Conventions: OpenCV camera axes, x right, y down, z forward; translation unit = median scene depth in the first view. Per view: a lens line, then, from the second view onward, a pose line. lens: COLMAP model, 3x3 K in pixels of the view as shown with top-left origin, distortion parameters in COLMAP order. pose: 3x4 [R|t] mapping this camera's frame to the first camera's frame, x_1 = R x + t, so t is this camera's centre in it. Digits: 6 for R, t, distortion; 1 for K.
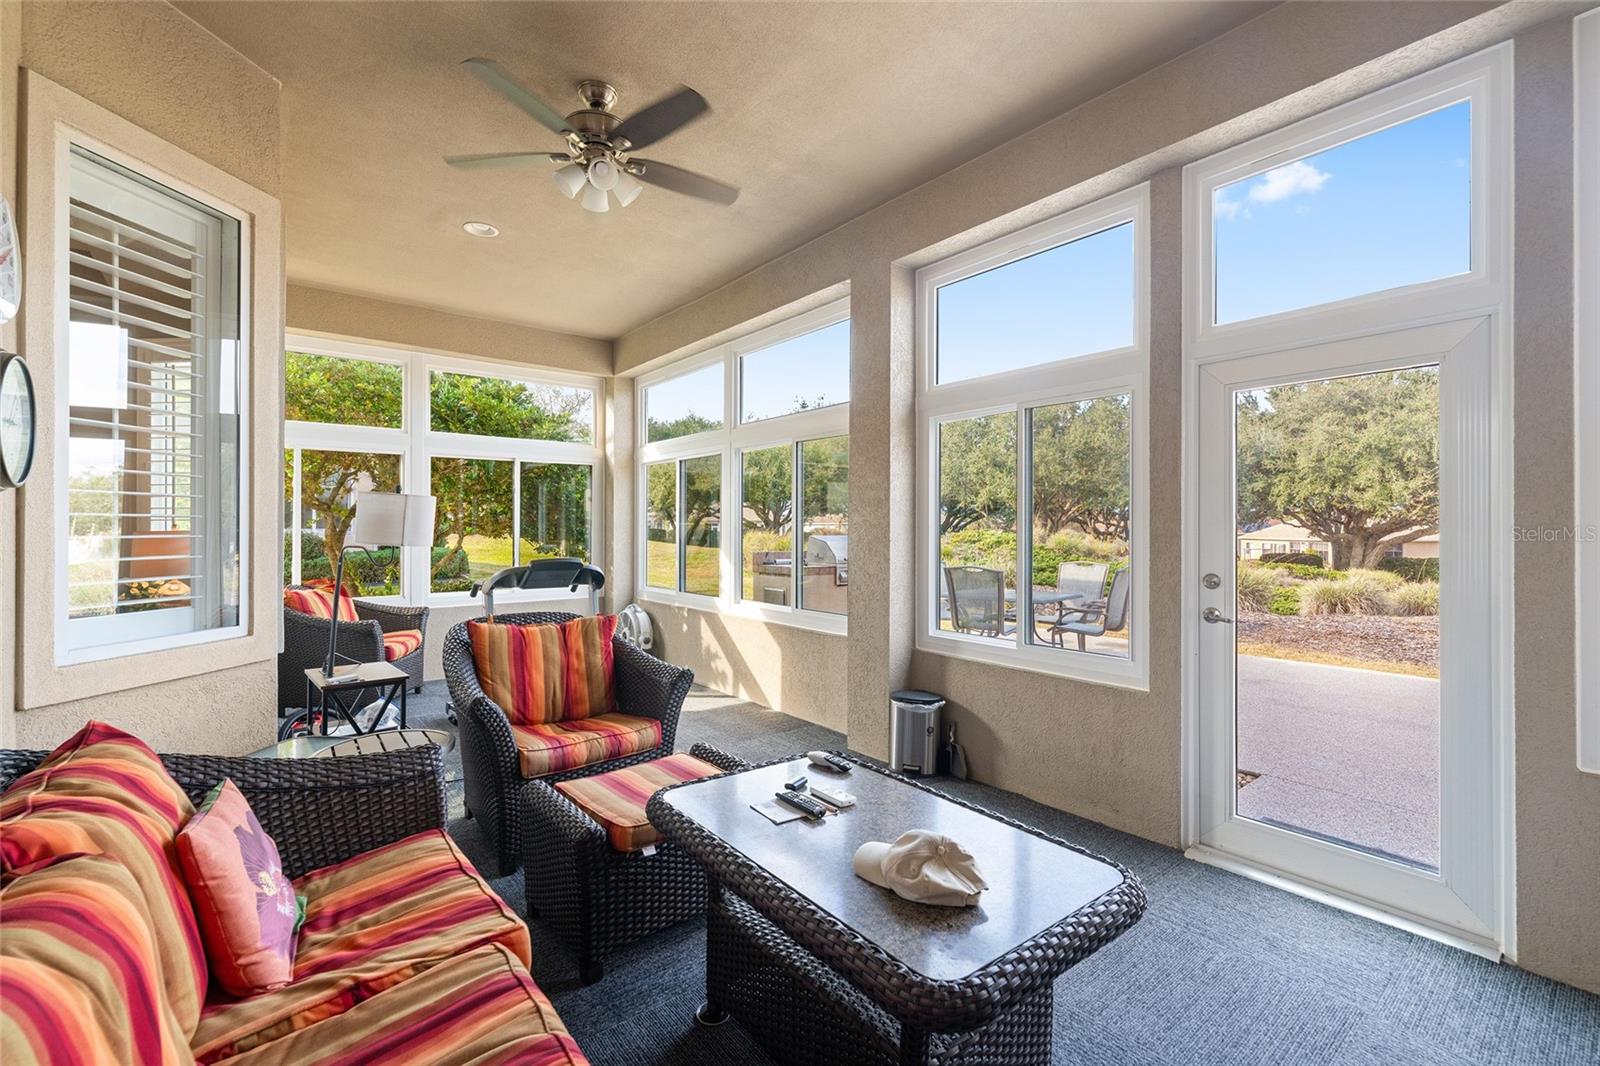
lens RADIAL K [[669.6, 0, 798.2], [0, 669.6, 536.5], [0, 0, 1]] dist [-0.003238, 0.001074]
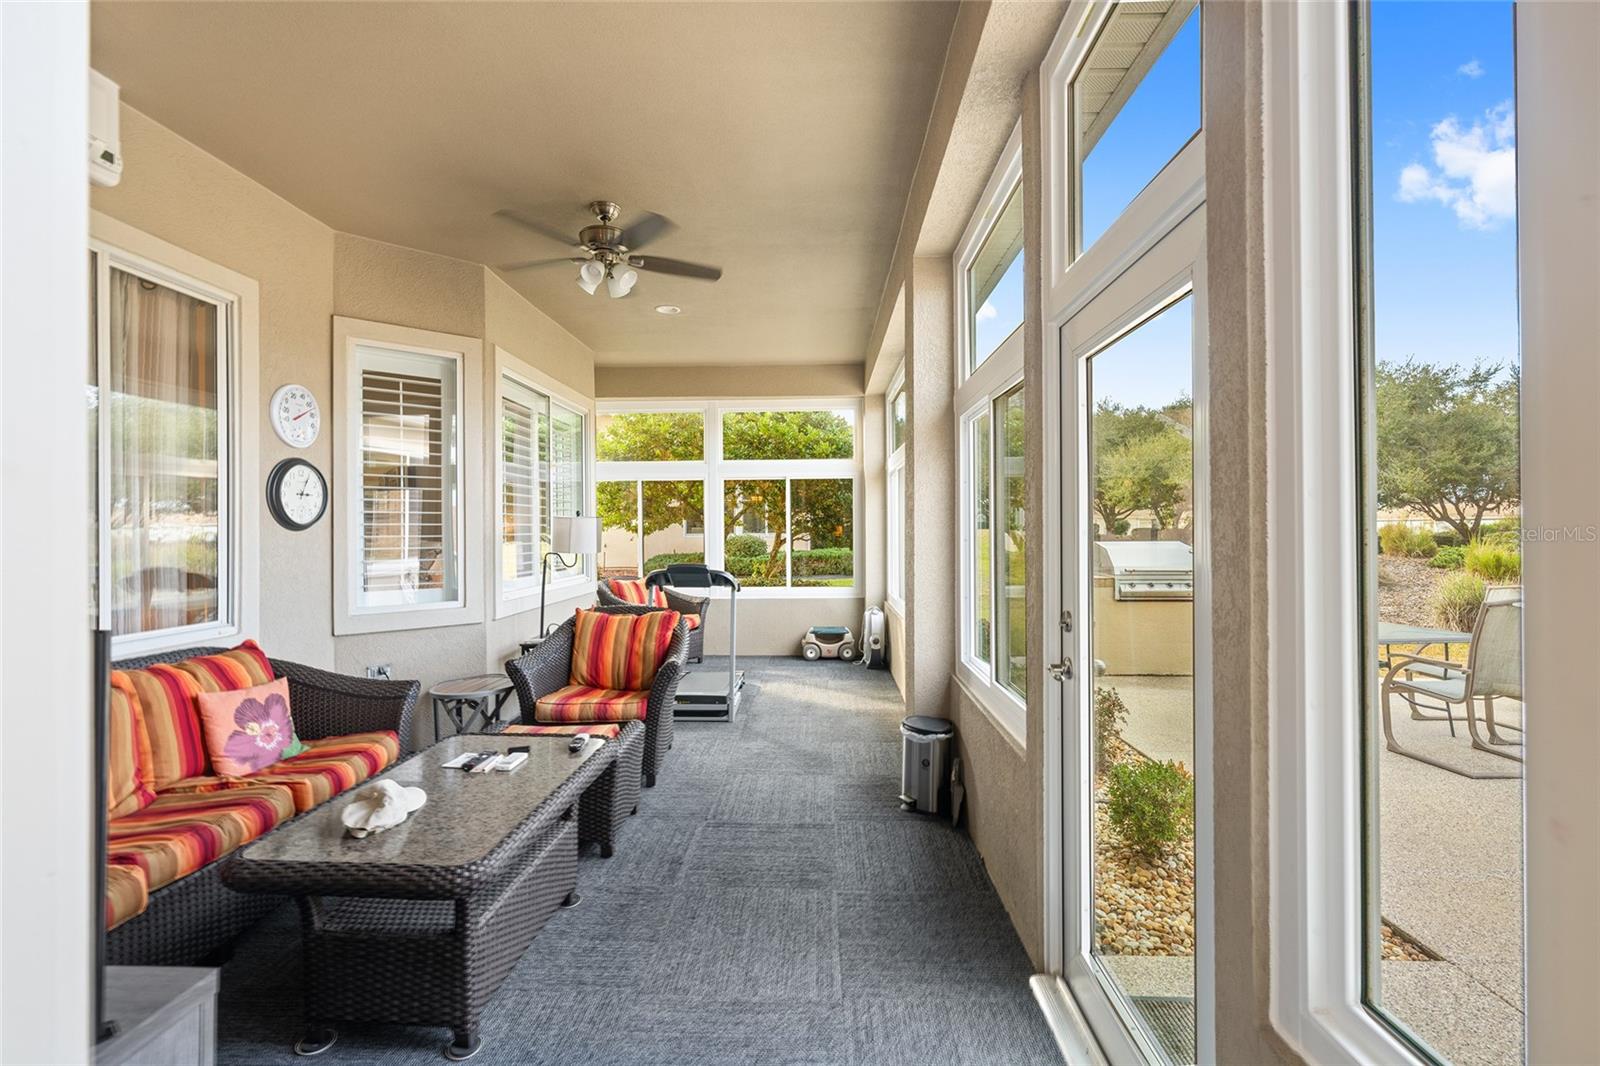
lens RADIAL K [[669.6, 0, 803.8], [0, 669.6, 527.0], [0, 0, 1]] dist [-0.003238, 0.001074]
pose [[0.753027, -0.008912, -0.657929, 0.440903], [-0.000553, 0.999899, -0.014177, -0.012535], [0.657989, 0.011039, 0.752946, 0.143543]]
